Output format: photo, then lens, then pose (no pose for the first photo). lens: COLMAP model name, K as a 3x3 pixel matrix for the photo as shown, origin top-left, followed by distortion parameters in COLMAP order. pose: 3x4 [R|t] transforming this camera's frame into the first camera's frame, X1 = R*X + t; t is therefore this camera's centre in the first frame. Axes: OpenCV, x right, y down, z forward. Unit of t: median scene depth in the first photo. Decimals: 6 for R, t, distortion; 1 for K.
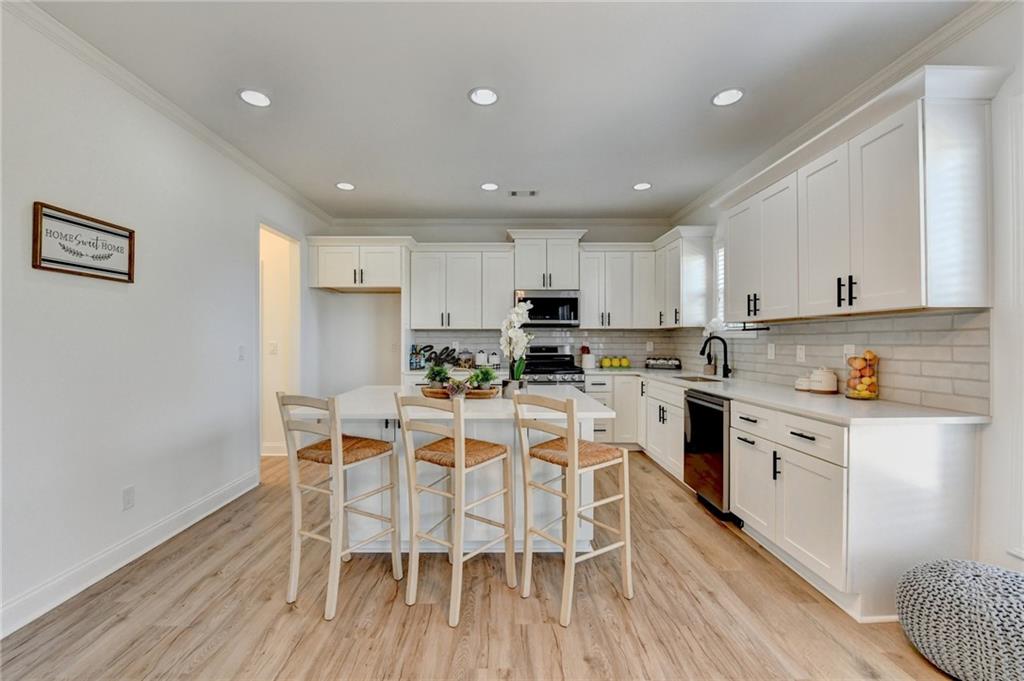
lens RADIAL K [[411.2, 0, 501.7], [0, 411.2, 343.6], [0, 0, 1]] dist [-0.017293, -0.000681]
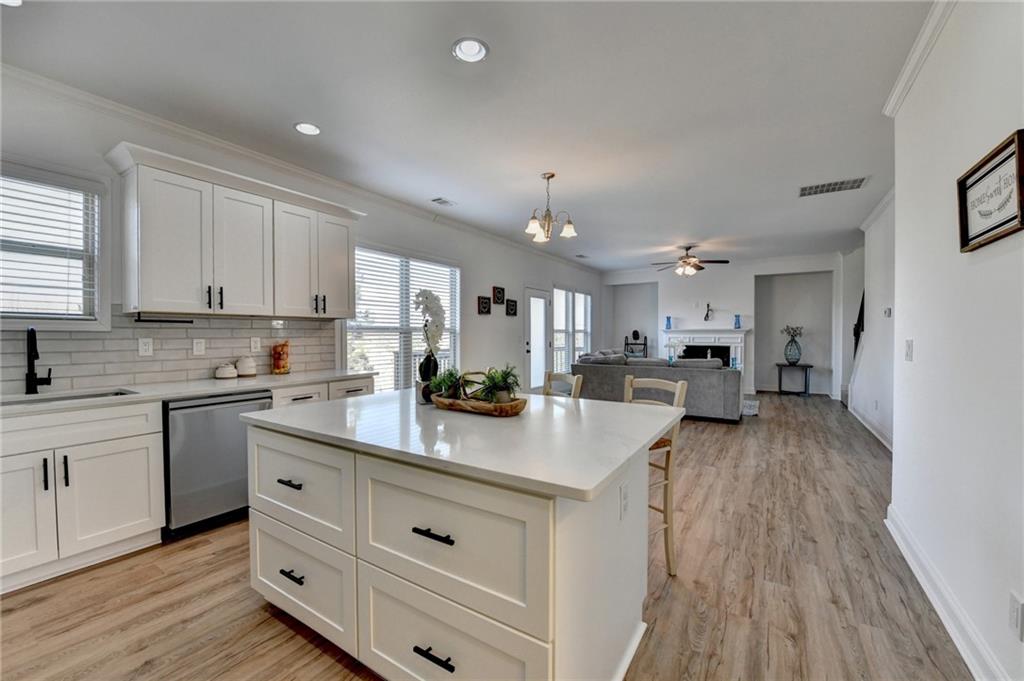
lens RADIAL K [[409.5, 0, 502.4], [0, 409.5, 341.3], [0, 0, 1]] dist [-0.021670, -0.000132]
pose [[-0.833689, -0.007966, 0.552177, -0.600033], [0.004335, 0.999771, 0.020968, -0.009486], [-0.552217, 0.019874, -0.833463, 1.752343]]
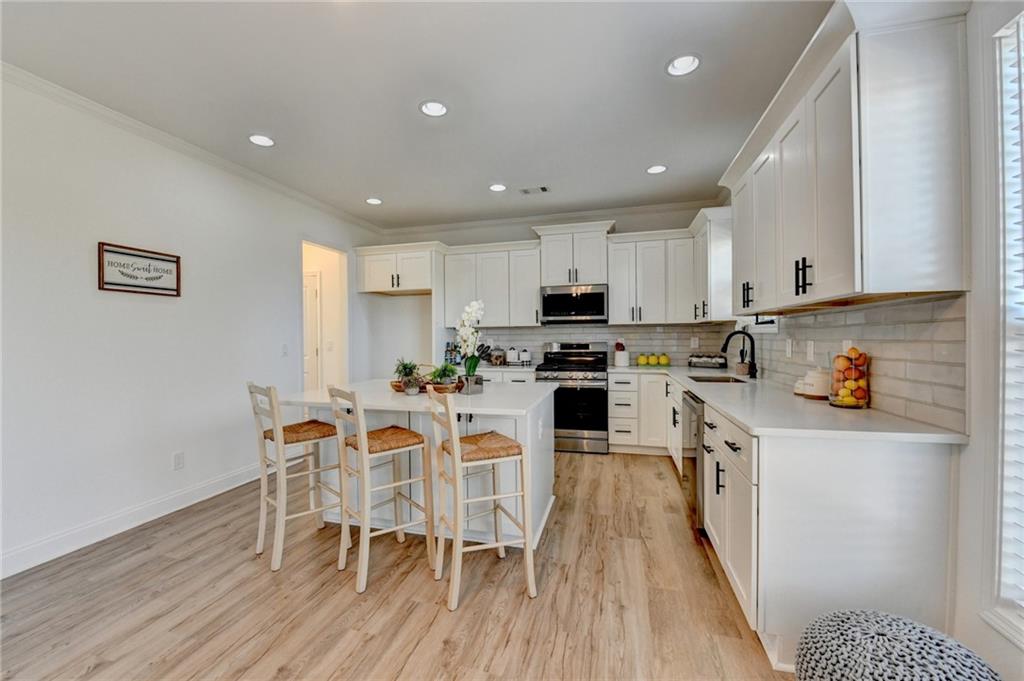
lens RADIAL K [[411.2, 0, 501.7], [0, 411.2, 343.6], [0, 0, 1]] dist [-0.017293, -0.000681]
pose [[0.961364, -0.004123, -0.275250, 0.431336], [0.006463, 0.999950, 0.007592, -0.001460], [0.275205, -0.009077, 0.961343, 0.022369]]
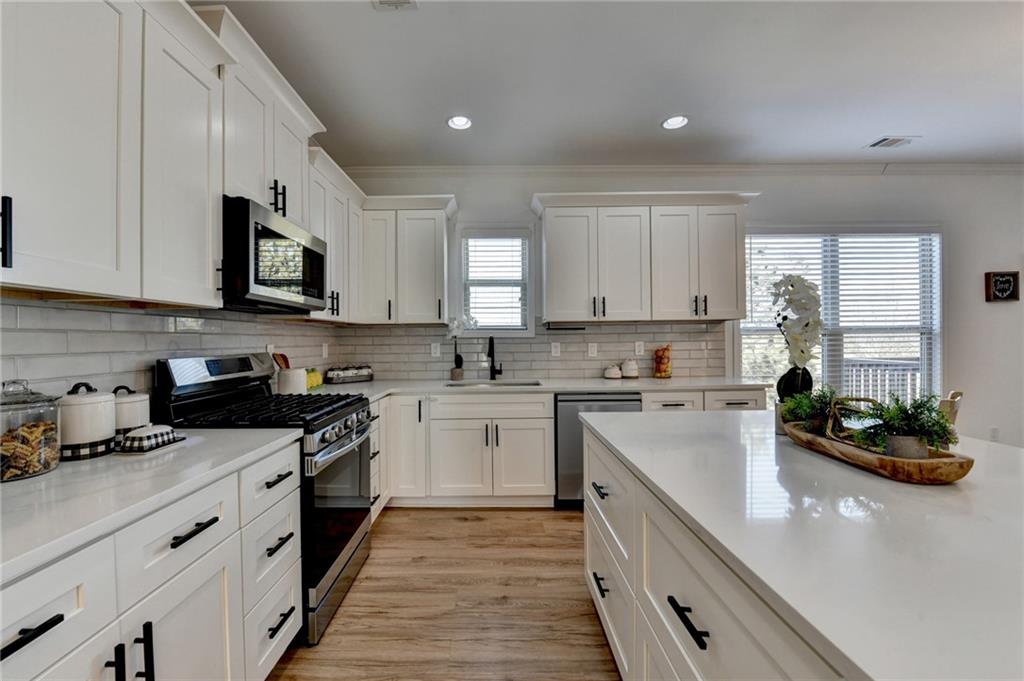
lens RADIAL K [[411.2, 0, 501.7], [0, 411.2, 343.6], [0, 0, 1]] dist [-0.017293, -0.000681]
pose [[0.009313, -0.007366, 0.999929, -0.610695], [0.016755, 0.999834, 0.007209, -0.009122], [-0.999816, 0.016686, 0.009435, 1.538429]]
